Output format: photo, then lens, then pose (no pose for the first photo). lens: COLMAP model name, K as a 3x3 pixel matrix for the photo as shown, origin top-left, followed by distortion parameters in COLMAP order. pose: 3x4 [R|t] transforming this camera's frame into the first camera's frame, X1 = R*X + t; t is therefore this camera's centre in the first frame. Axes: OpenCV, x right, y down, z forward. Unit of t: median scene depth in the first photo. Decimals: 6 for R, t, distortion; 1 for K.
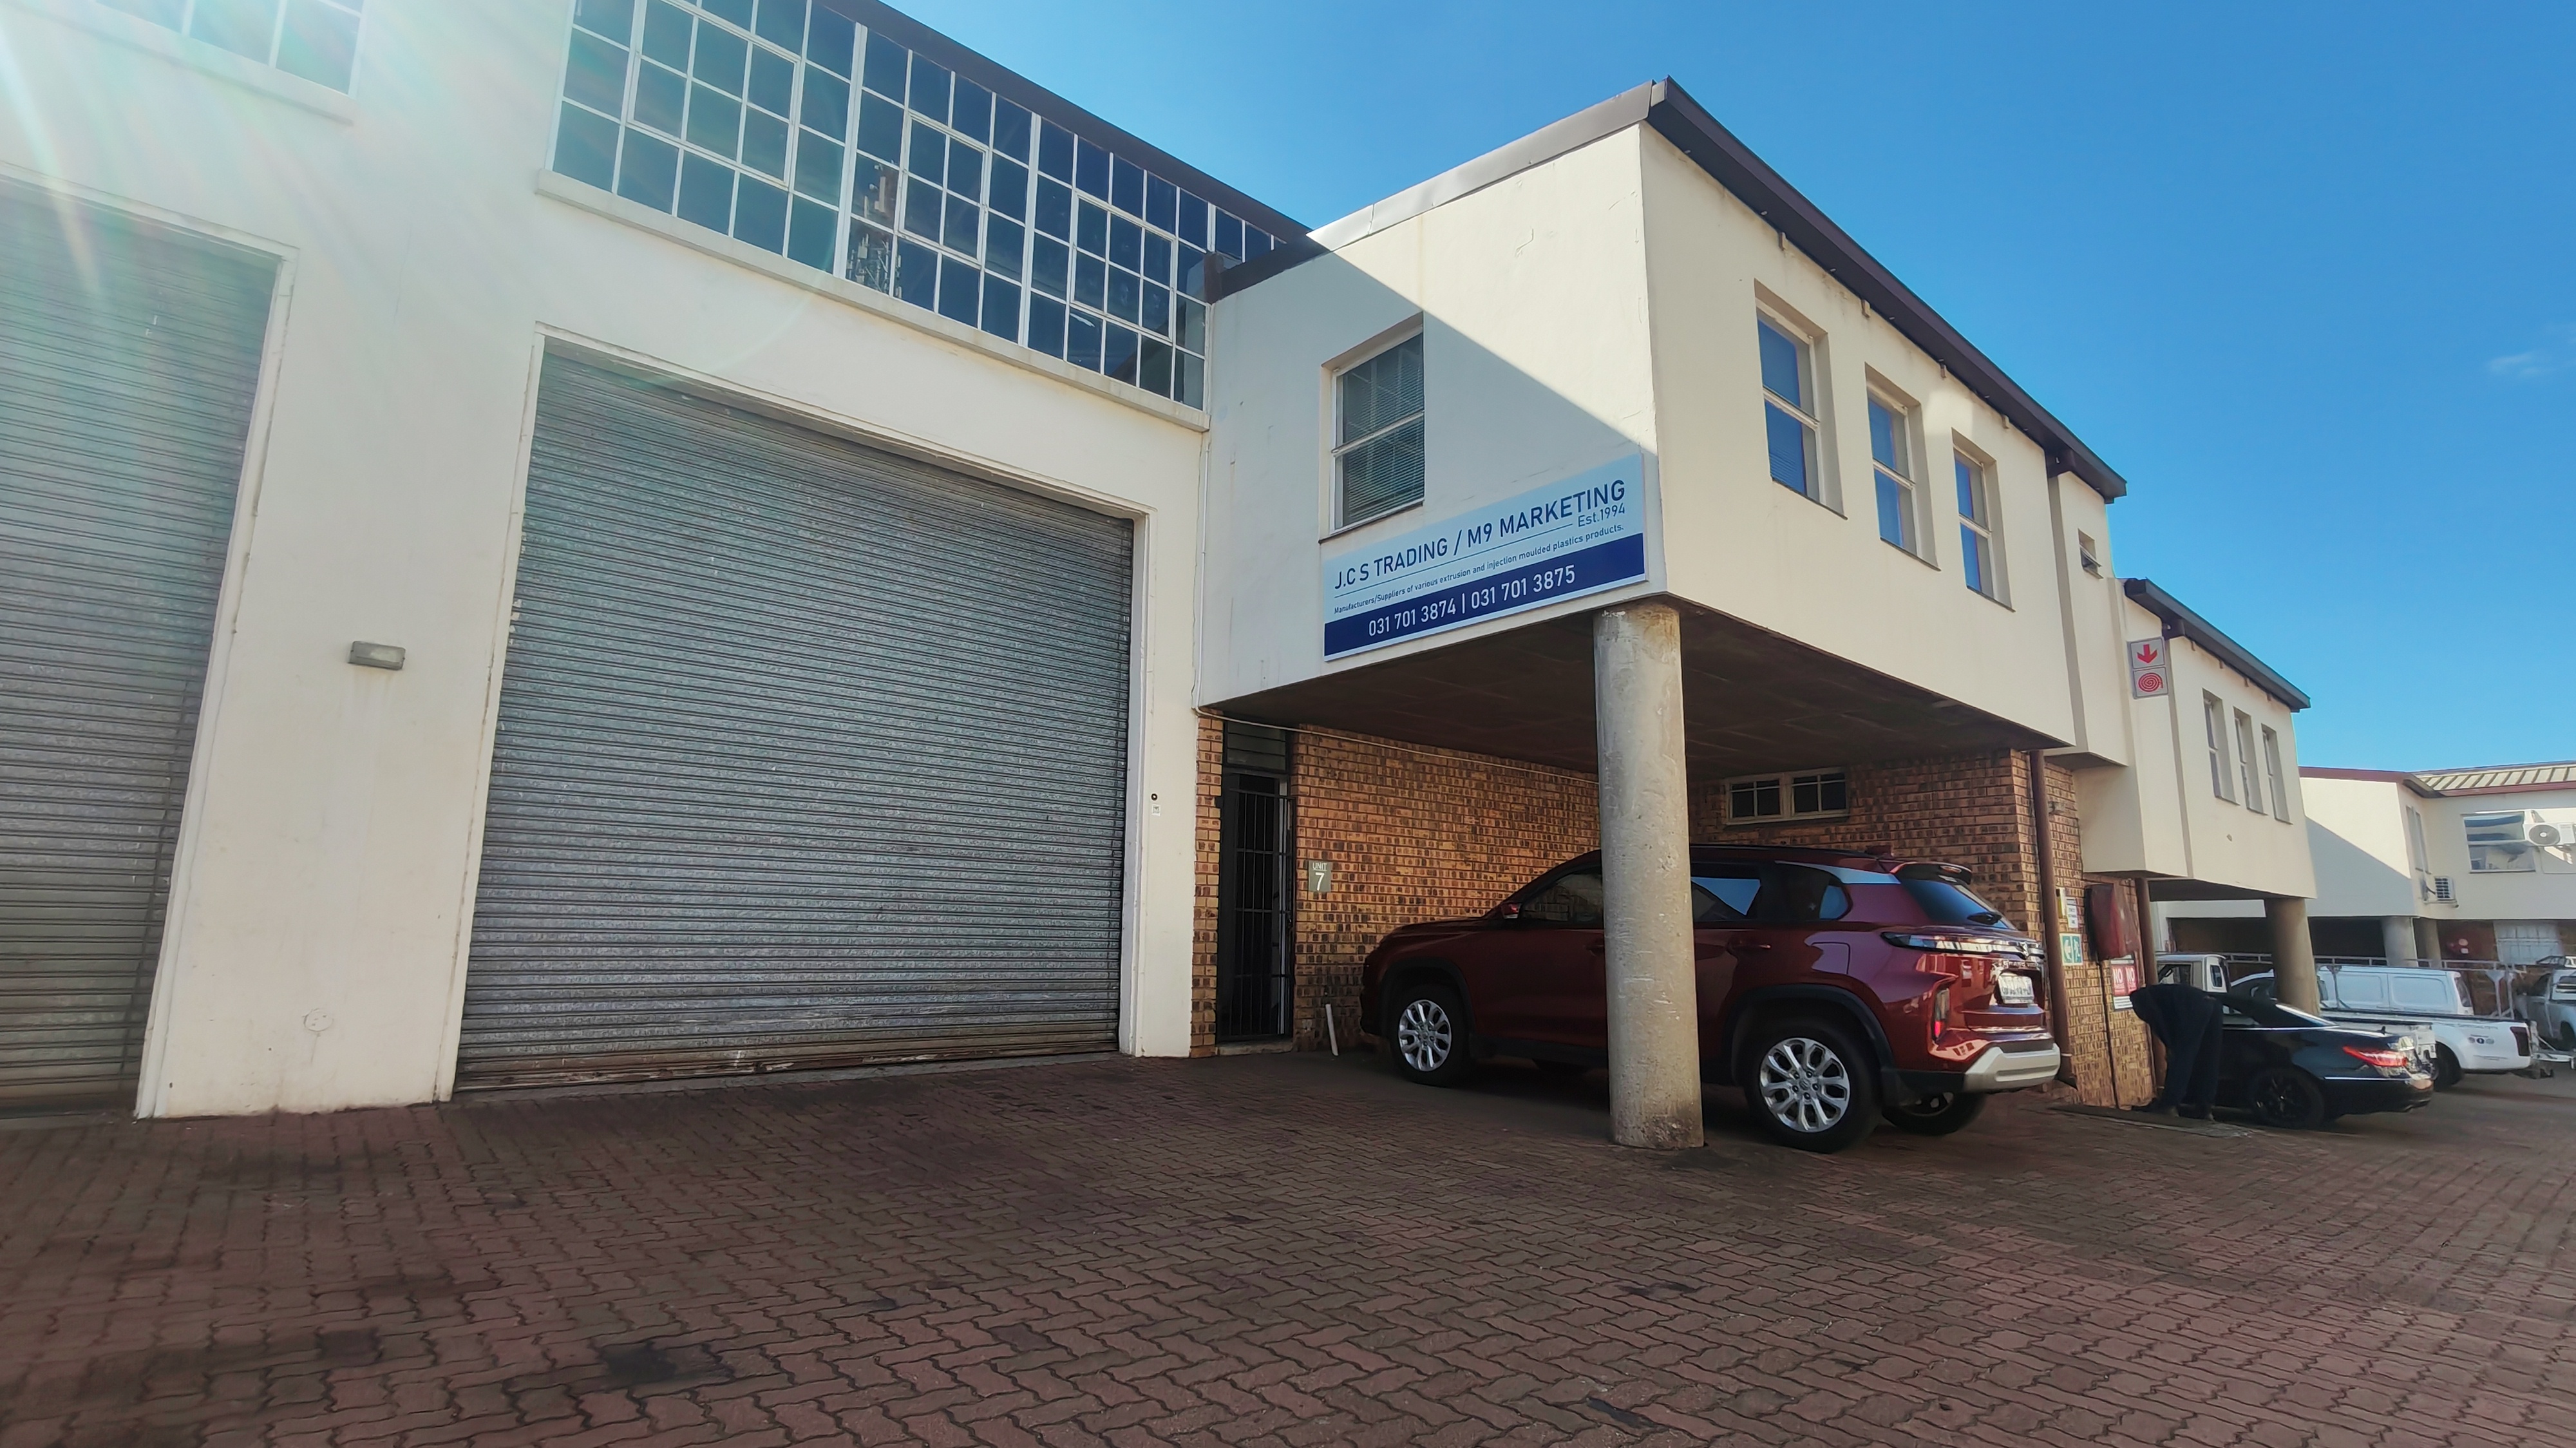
lens RADIAL K [[1182.6, 0, 1293.1], [0, 1182.6, 734.8], [0, 0, 1]] dist [0.000049, 0.000696]
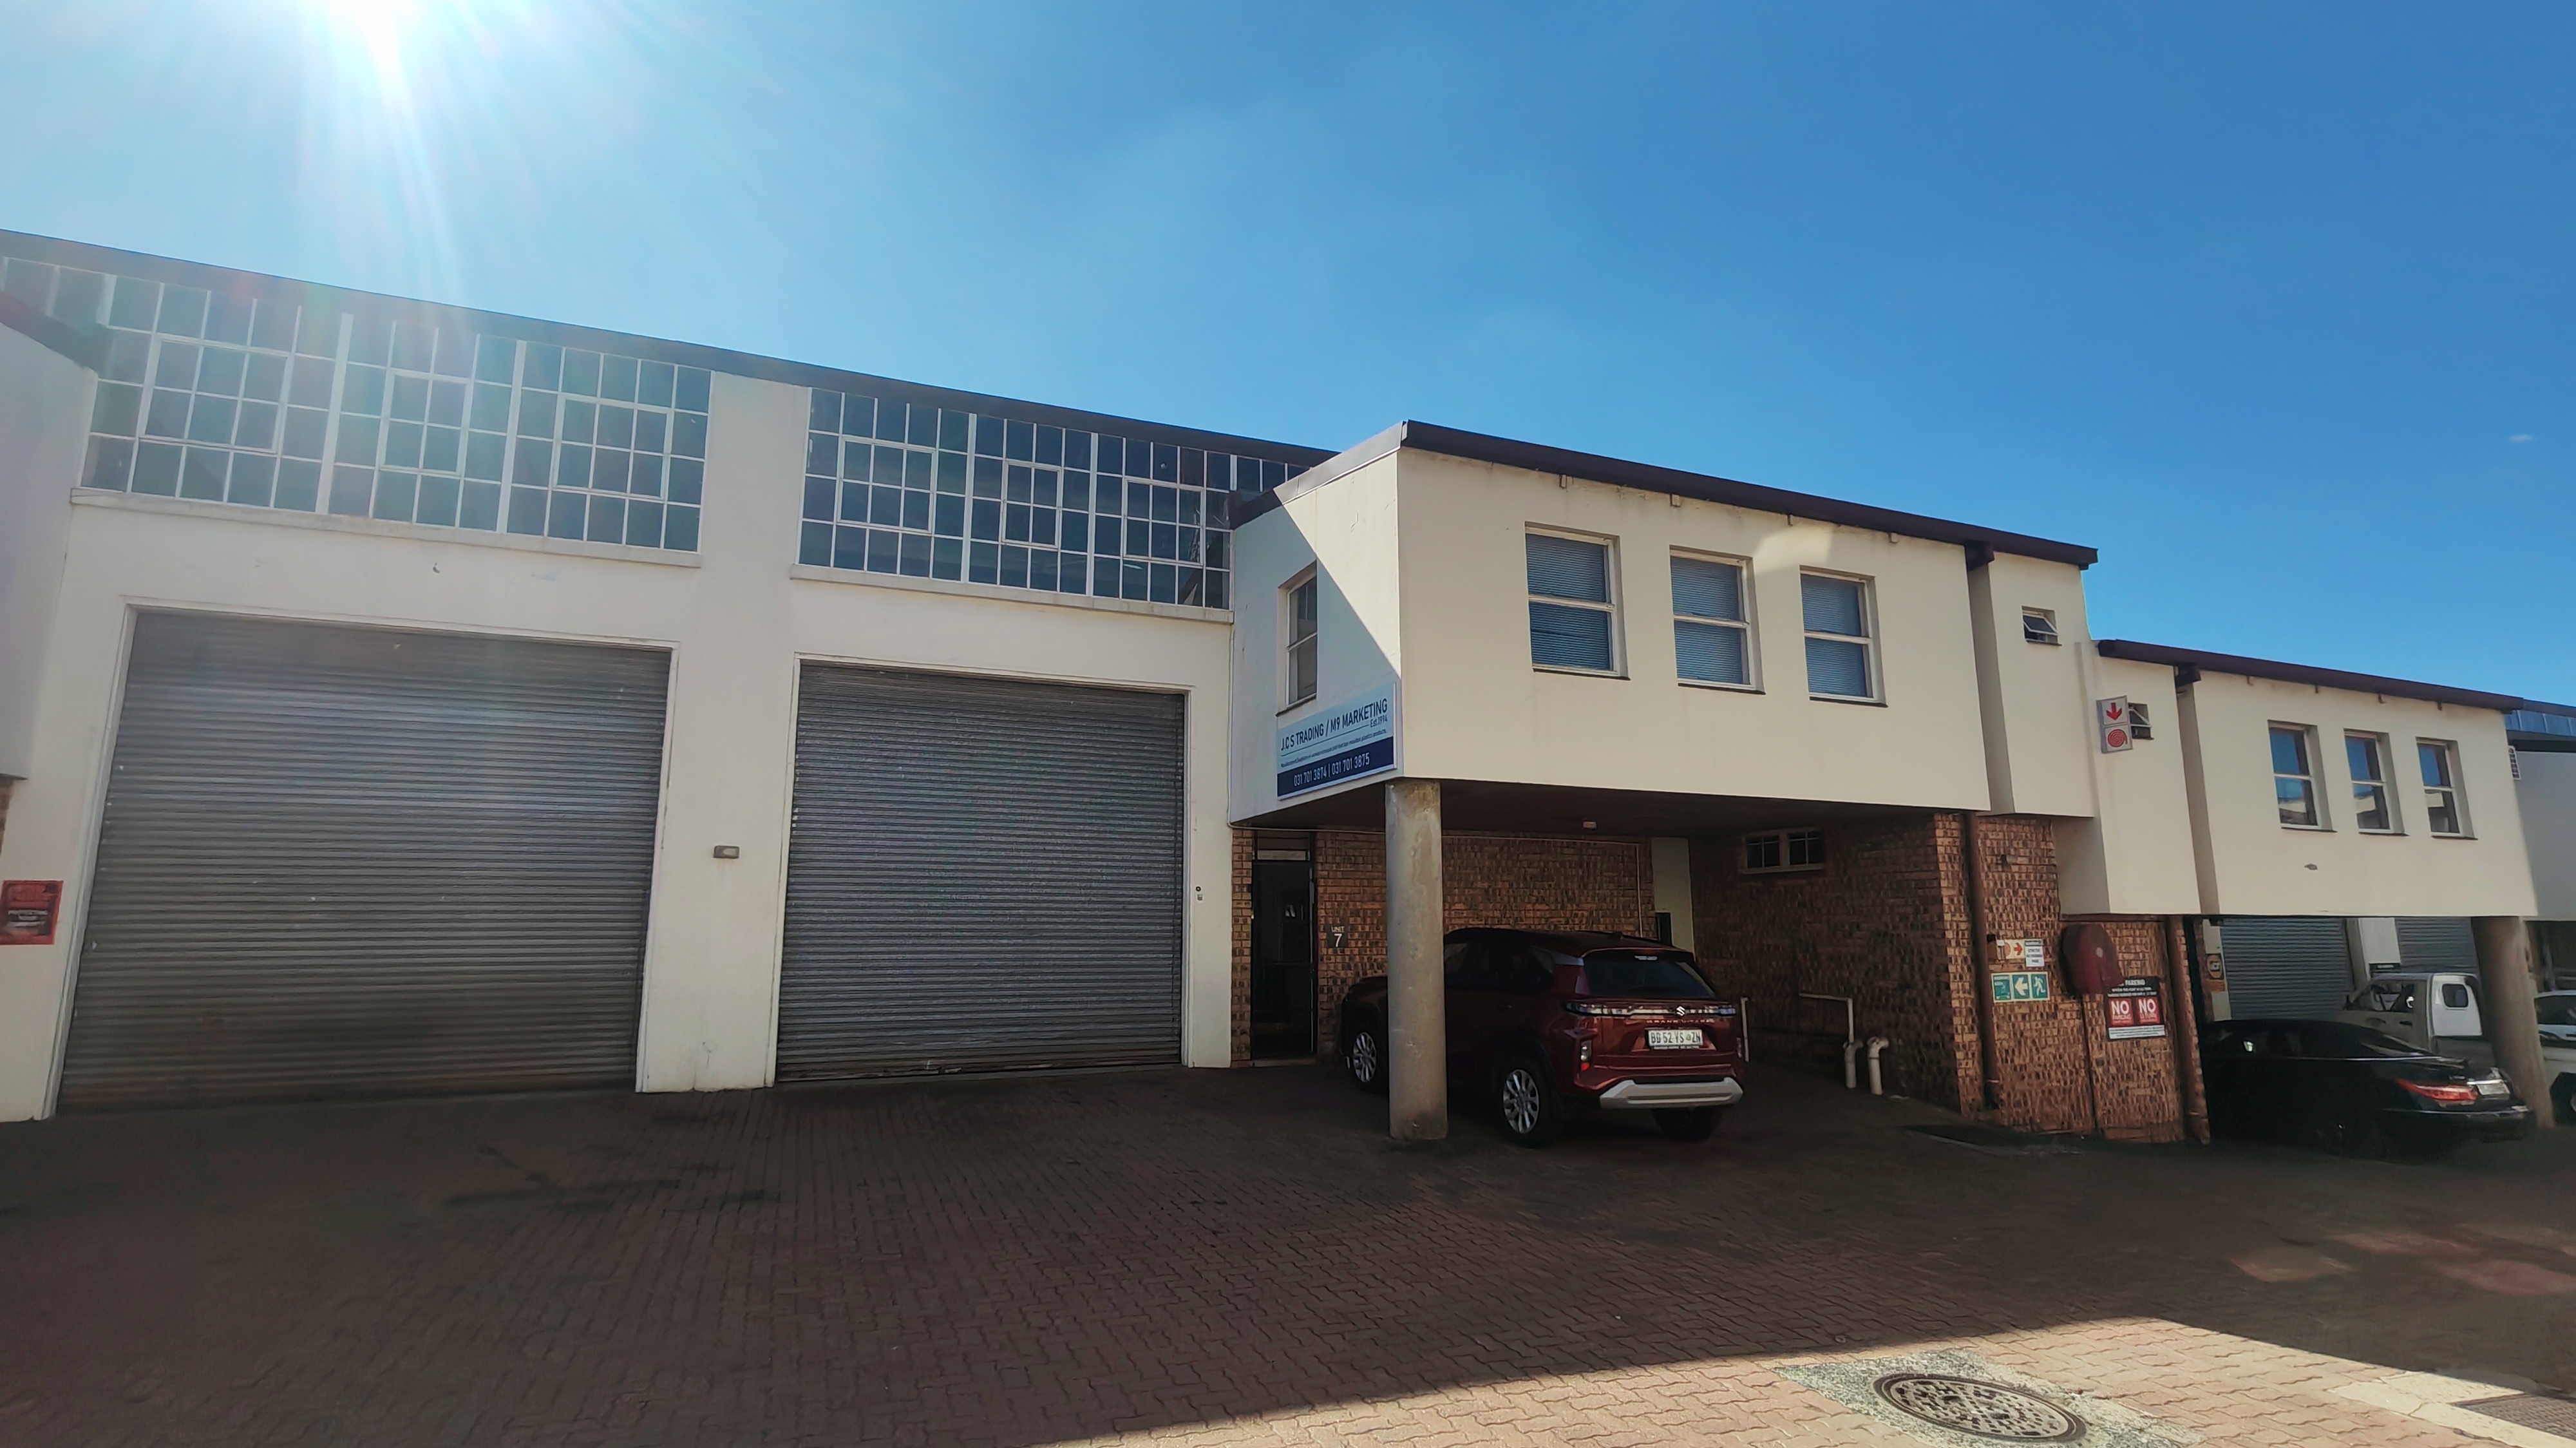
lens RADIAL K [[1182.6, 0, 1293.9], [0, 1182.6, 736.4], [0, 0, 1]] dist [0.000049, 0.000696]
pose [[0.948908, -0.063249, -0.309149, 0.481912], [0.066071, 0.997814, -0.001341, -0.132105], [0.308558, -0.019153, 0.951013, -0.363953]]
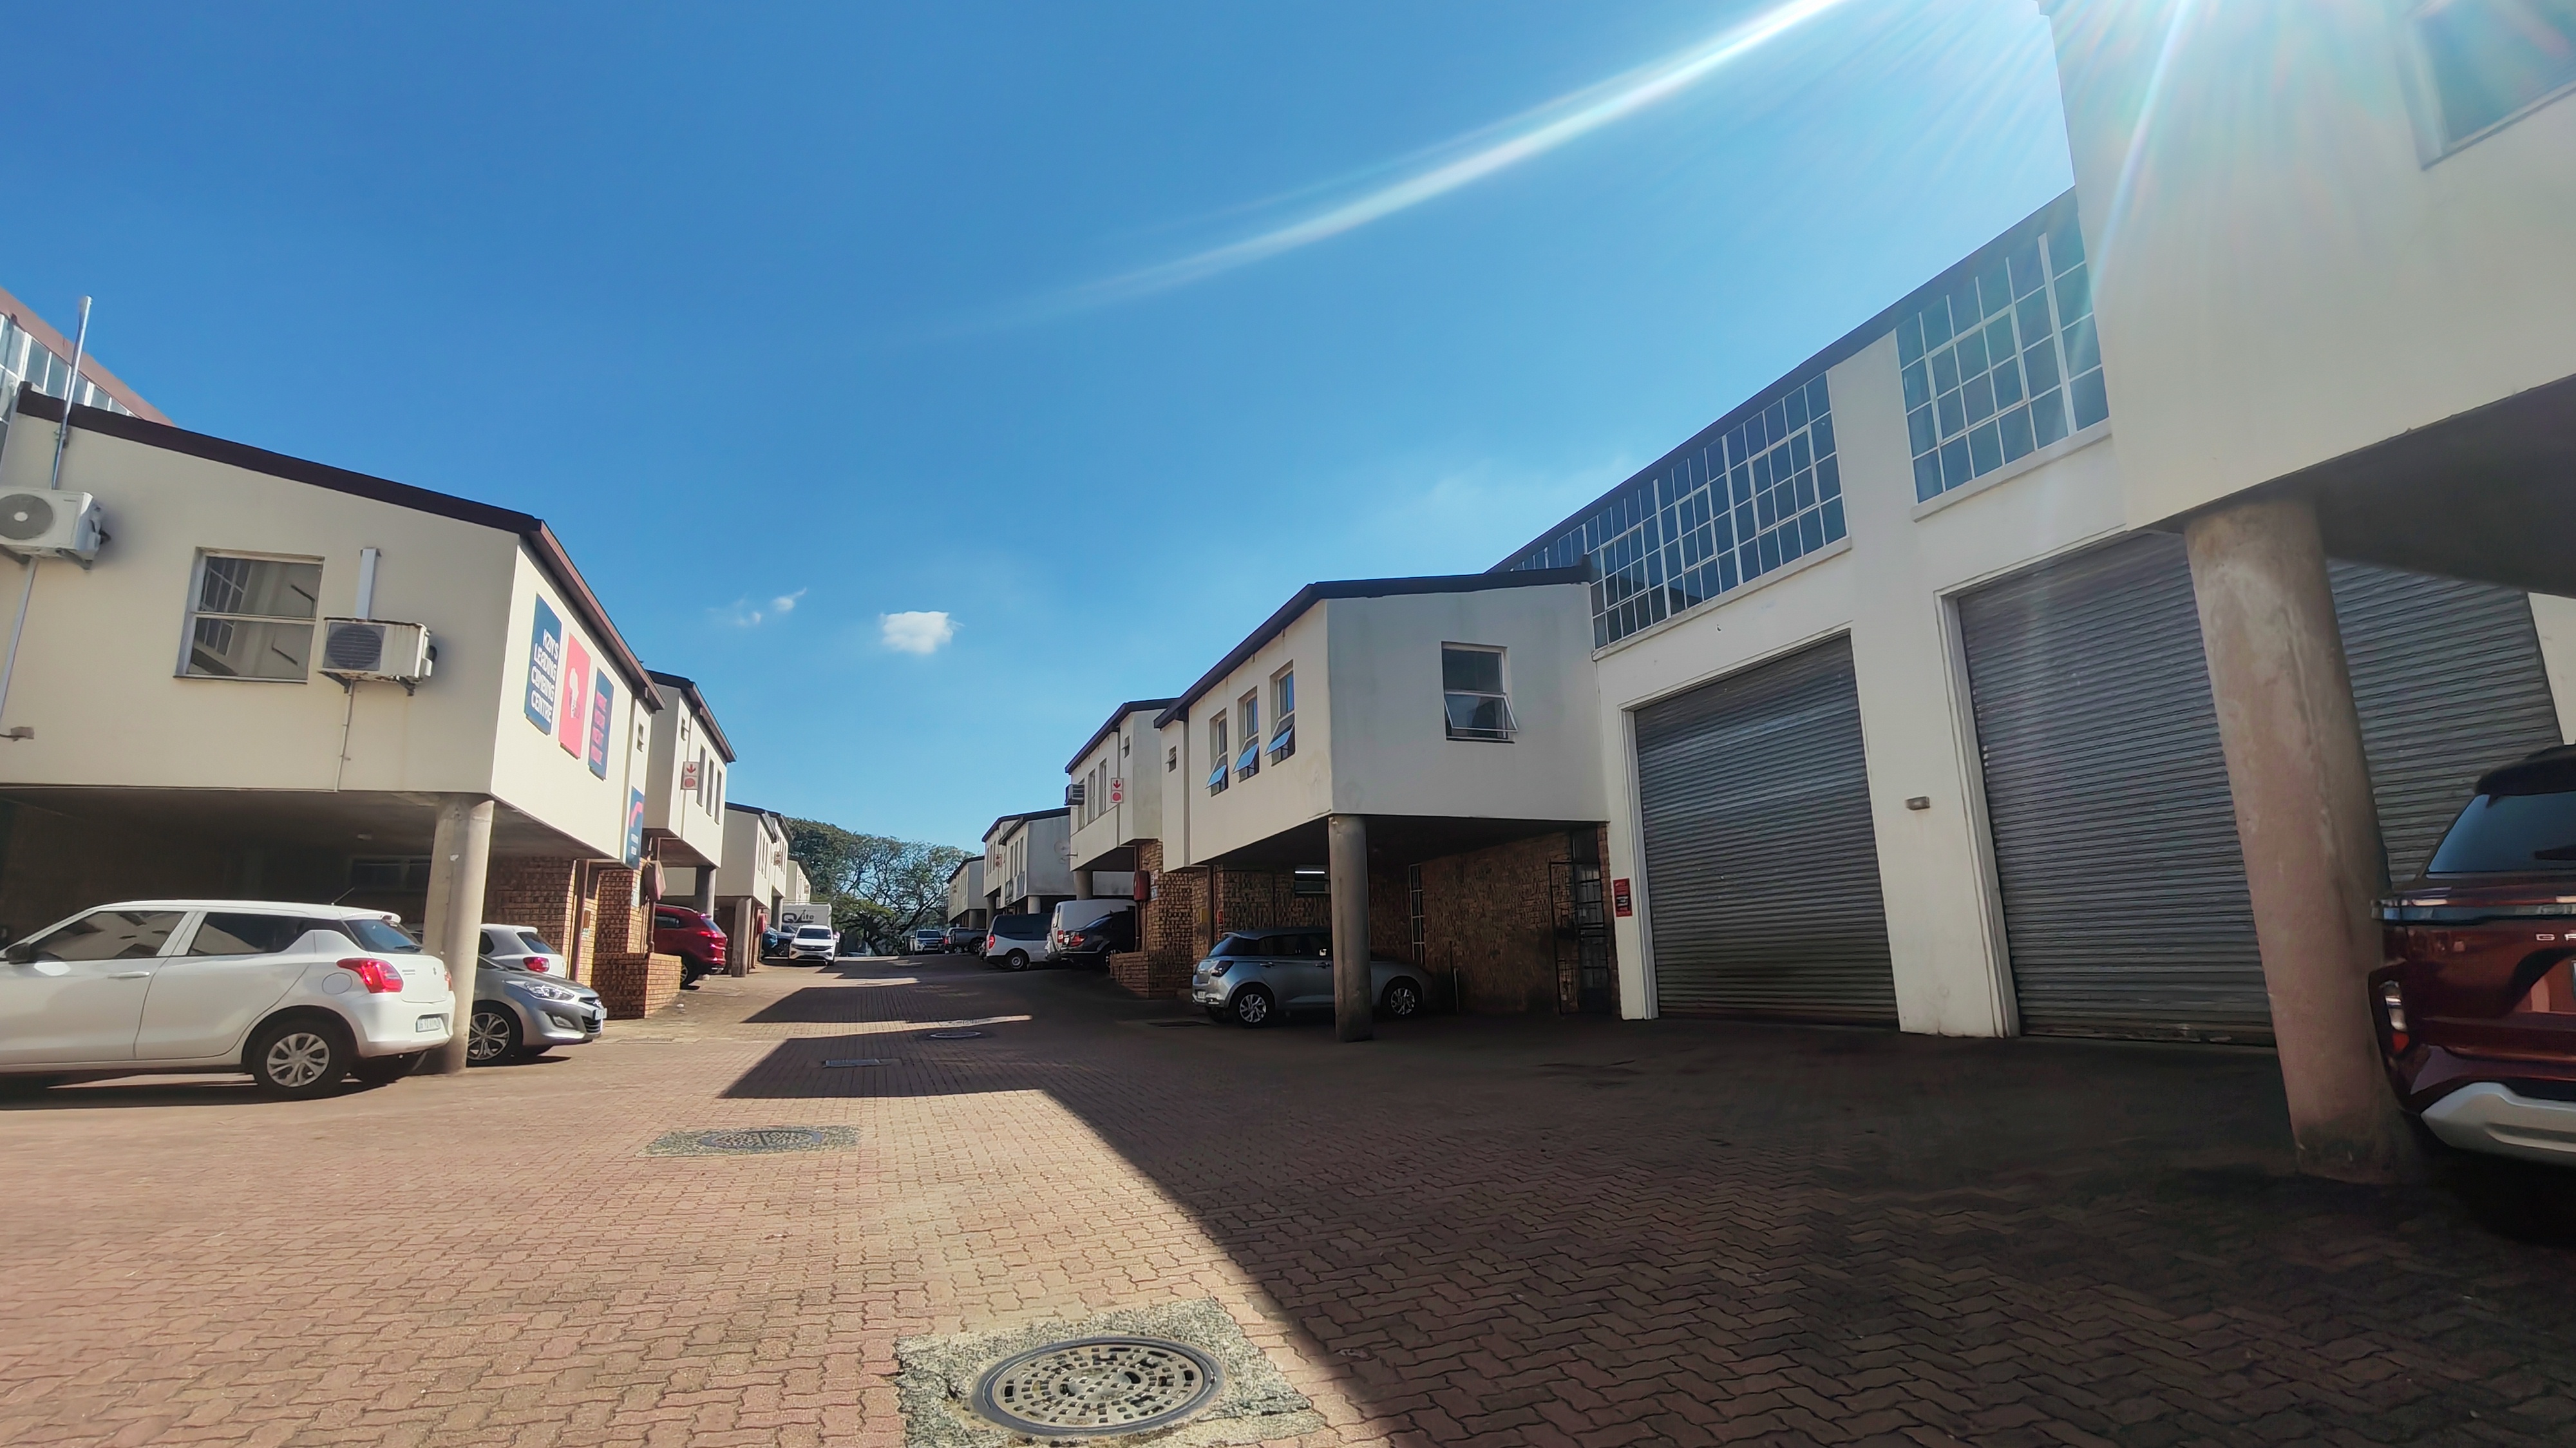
lens RADIAL K [[1182.6, 0, 1291.5], [0, 1182.6, 731.1], [0, 0, 1]] dist [0.000049, 0.000696]
pose [[-0.366105, -0.185301, -0.911938, 0.973154], [0.183154, 0.946457, -0.265844, 0.103909], [0.912371, -0.264352, -0.312565, 0.487809]]
